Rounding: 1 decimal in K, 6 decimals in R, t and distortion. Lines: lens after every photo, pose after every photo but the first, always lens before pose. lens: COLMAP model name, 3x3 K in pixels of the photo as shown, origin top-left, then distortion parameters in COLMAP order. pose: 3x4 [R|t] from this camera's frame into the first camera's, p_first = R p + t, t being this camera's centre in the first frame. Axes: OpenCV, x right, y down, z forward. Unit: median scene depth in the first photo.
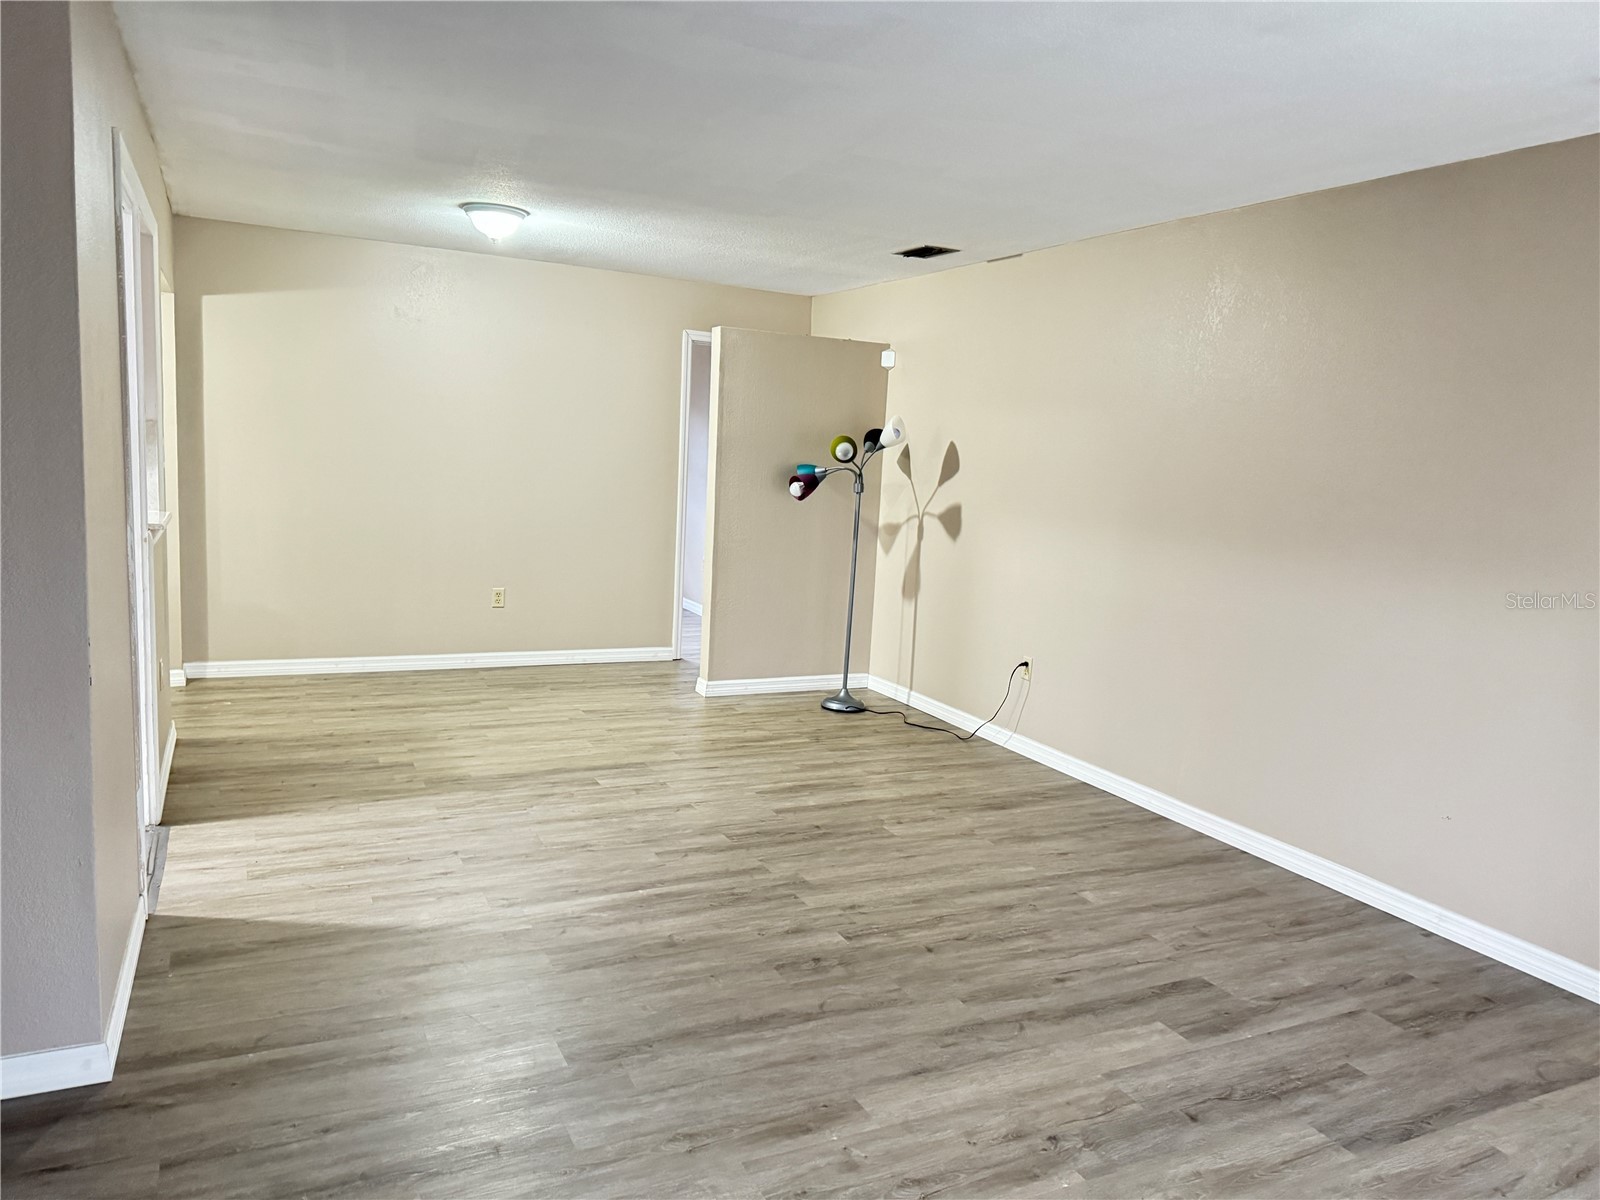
lens RADIAL K [[1131.0, 0, 813.3], [0, 1131.0, 601.7], [0, 0, 1]] dist [0.028130, -0.028835]
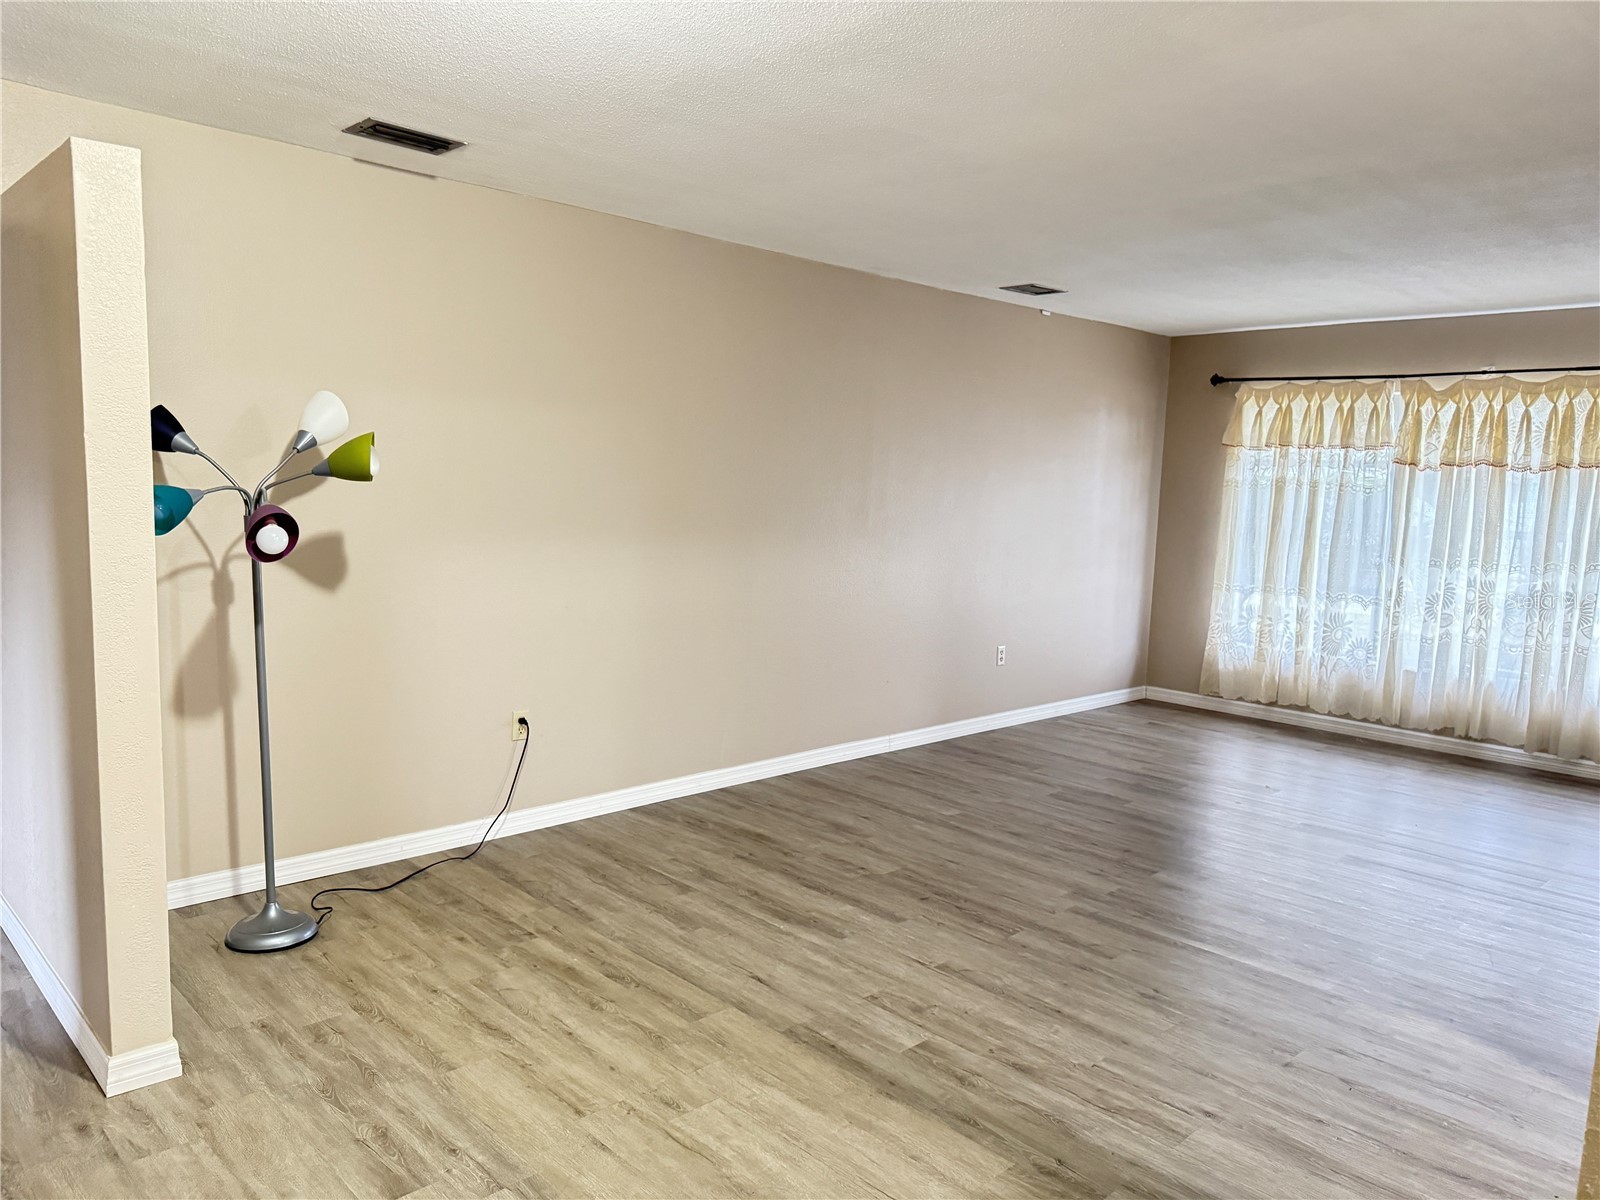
lens RADIAL K [[1131.0, 0, 812.9], [0, 1131.0, 601.7], [0, 0, 1]] dist [0.028130, -0.028835]
pose [[-0.298364, -0.179595, 0.937403, -0.724959], [0.073239, 0.974934, 0.210096, -0.213666], [-0.951638, 0.131340, -0.277732, 1.223207]]
